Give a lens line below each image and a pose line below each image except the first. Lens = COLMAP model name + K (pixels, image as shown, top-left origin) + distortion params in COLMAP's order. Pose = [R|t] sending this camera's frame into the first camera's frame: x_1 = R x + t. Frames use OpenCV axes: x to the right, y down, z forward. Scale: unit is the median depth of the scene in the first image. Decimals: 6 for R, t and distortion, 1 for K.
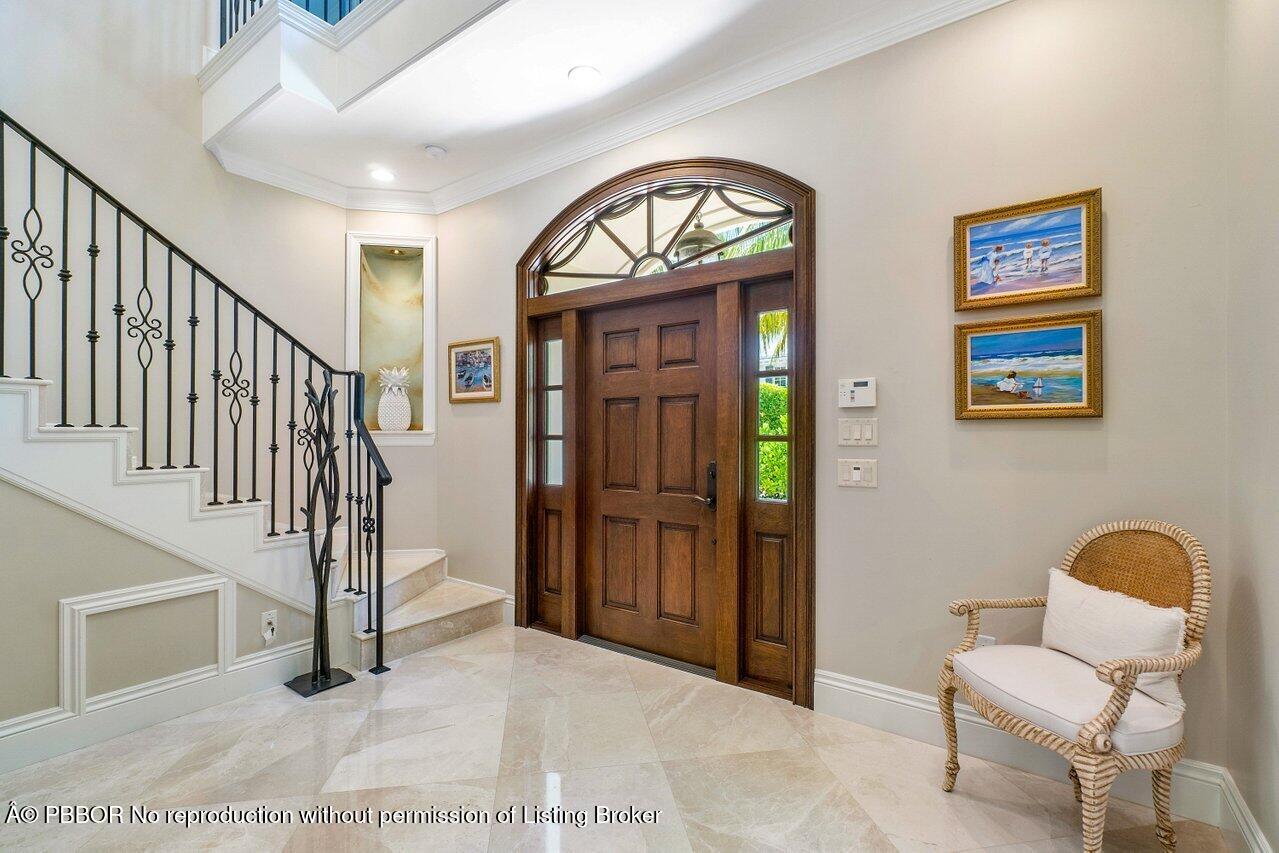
lens RADIAL K [[569.0, 0, 639.4], [0, 569.0, 431.2], [0, 0, 1]] dist [0.000805, 0.000005]
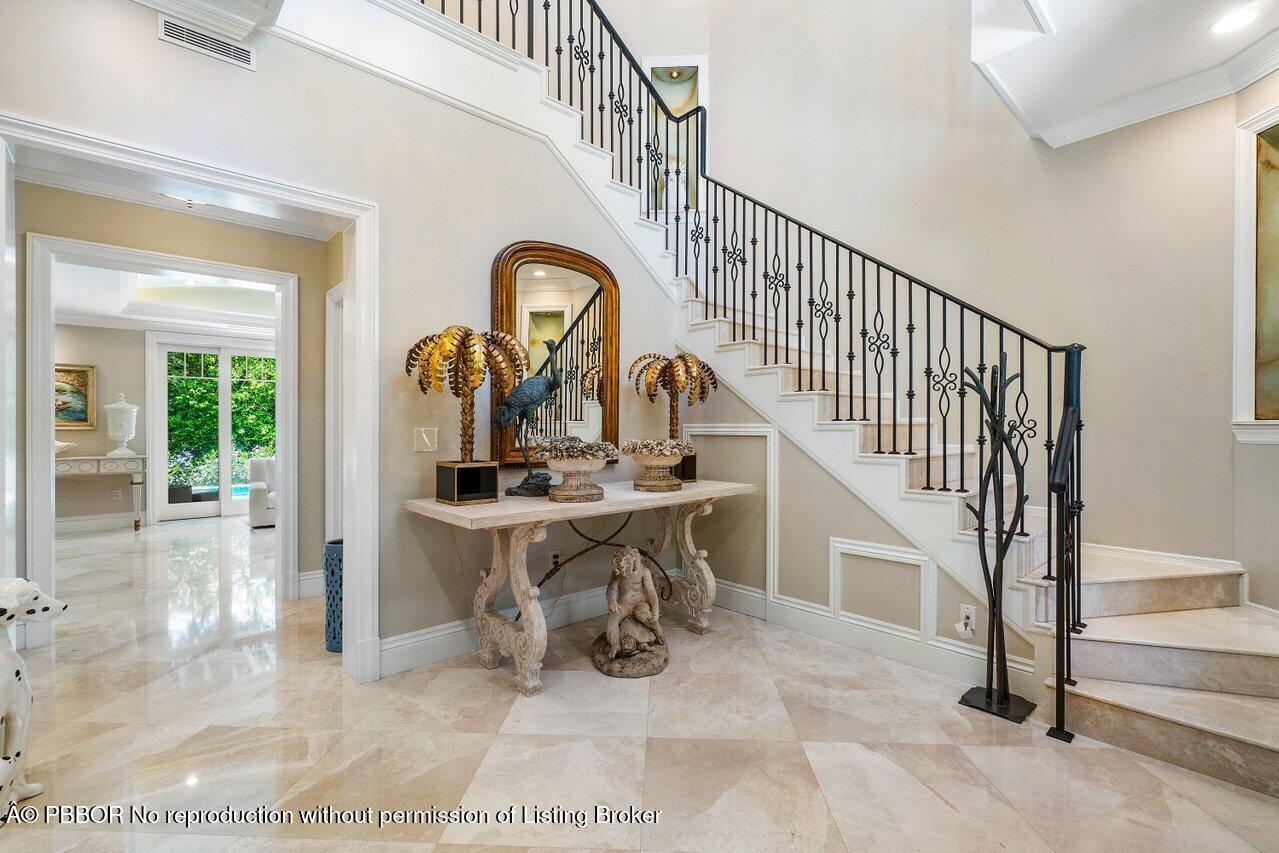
lens RADIAL K [[569.0, 0, 640.7], [0, 569.0, 427.7], [0, 0, 1]] dist [0.000805, 0.000005]
pose [[-0.207800, -0.003554, -0.978165, 0.447069], [0.002787, 0.999987, -0.004225, 0.012046], [0.978167, -0.003604, -0.207787, 0.675157]]
